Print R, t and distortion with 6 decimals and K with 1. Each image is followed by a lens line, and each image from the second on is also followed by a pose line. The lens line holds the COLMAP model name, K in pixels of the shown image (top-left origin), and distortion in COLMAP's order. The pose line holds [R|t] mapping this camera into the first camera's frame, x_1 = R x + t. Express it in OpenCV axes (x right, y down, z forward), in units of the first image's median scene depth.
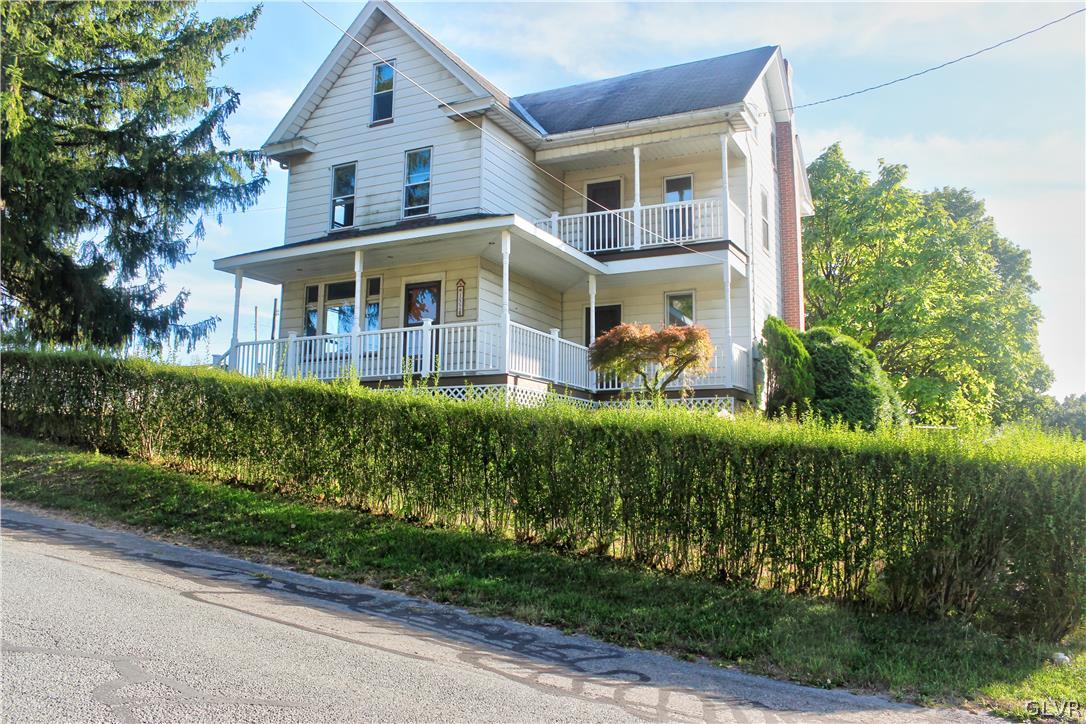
lens RADIAL K [[919.2, 0, 543.0], [0, 919.2, 362.0], [0, 0, 1]] dist [-0.156483, 0.138986]
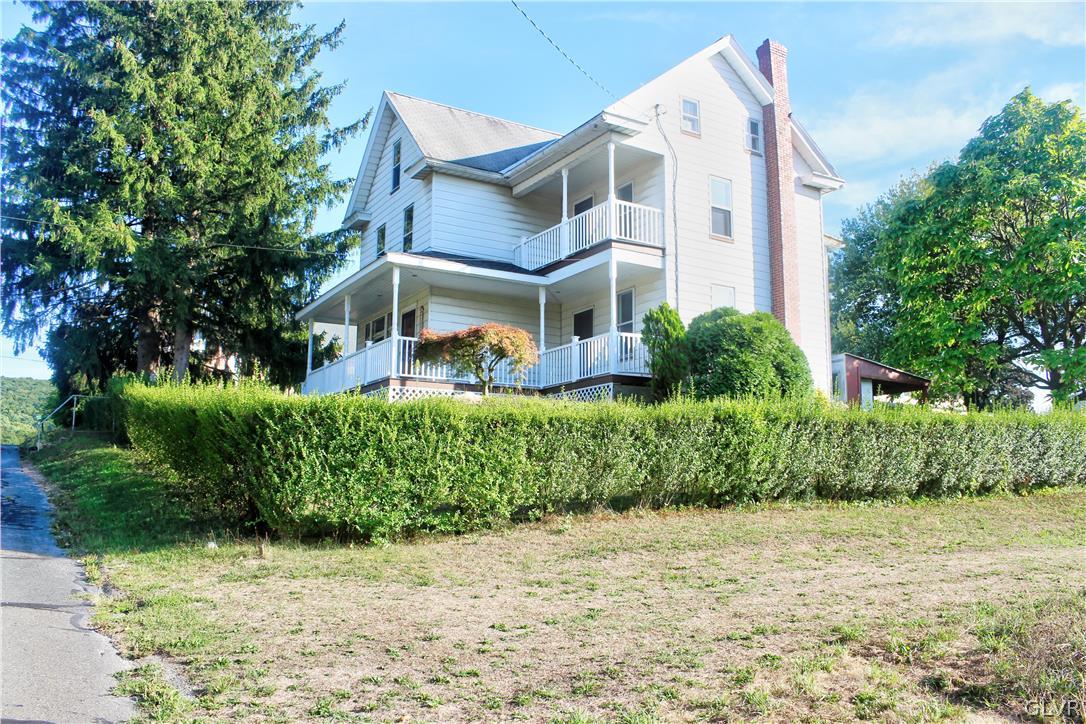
lens RADIAL K [[919.2, 0, 543.0], [0, 919.2, 362.0], [0, 0, 1]] dist [-0.156483, 0.138986]
pose [[0.858925, -0.098398, -0.502559, 0.625161], [0.080641, 0.995111, -0.057012, 0.064047], [0.505712, 0.008442, 0.862661, 0.013942]]
